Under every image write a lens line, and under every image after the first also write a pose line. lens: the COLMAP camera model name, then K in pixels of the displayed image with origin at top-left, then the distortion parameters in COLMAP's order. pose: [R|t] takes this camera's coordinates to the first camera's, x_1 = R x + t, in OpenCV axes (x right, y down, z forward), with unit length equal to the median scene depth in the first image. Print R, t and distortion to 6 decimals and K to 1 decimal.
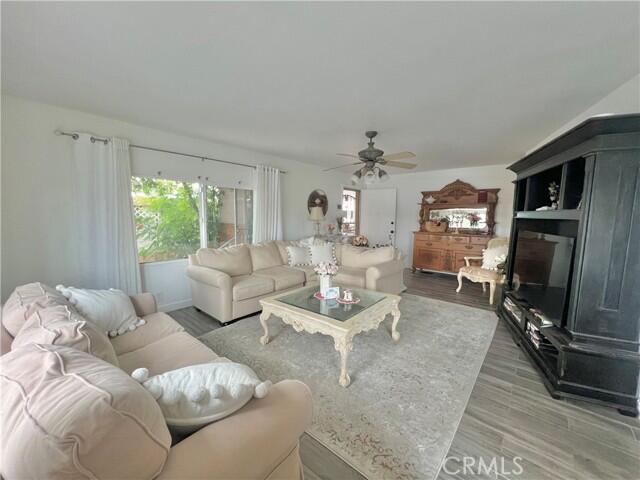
lens RADIAL K [[255.6, 0, 320.0], [0, 255.6, 240.0], [0, 0, 1]] dist [0.002120, -0.000470]
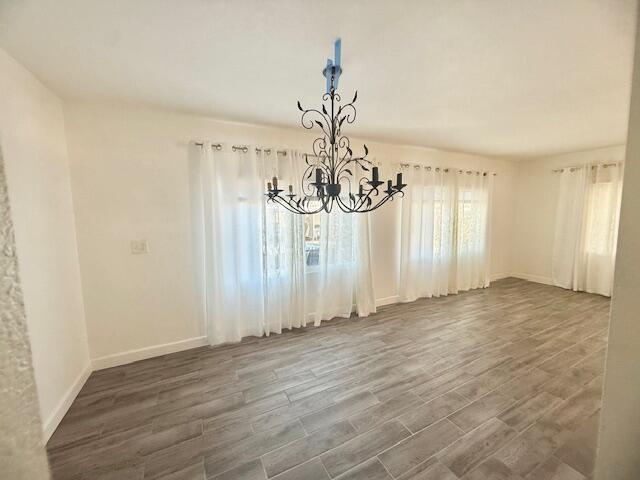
lens RADIAL K [[255.6, 0, 320.0], [0, 255.6, 240.0], [0, 0, 1]] dist [0.002120, -0.000470]
pose [[-0.374284, 0.090885, -0.922850, 2.108974], [-0.080268, 0.988275, 0.129883, -0.052079], [0.923834, 0.122688, -0.362600, 0.269462]]
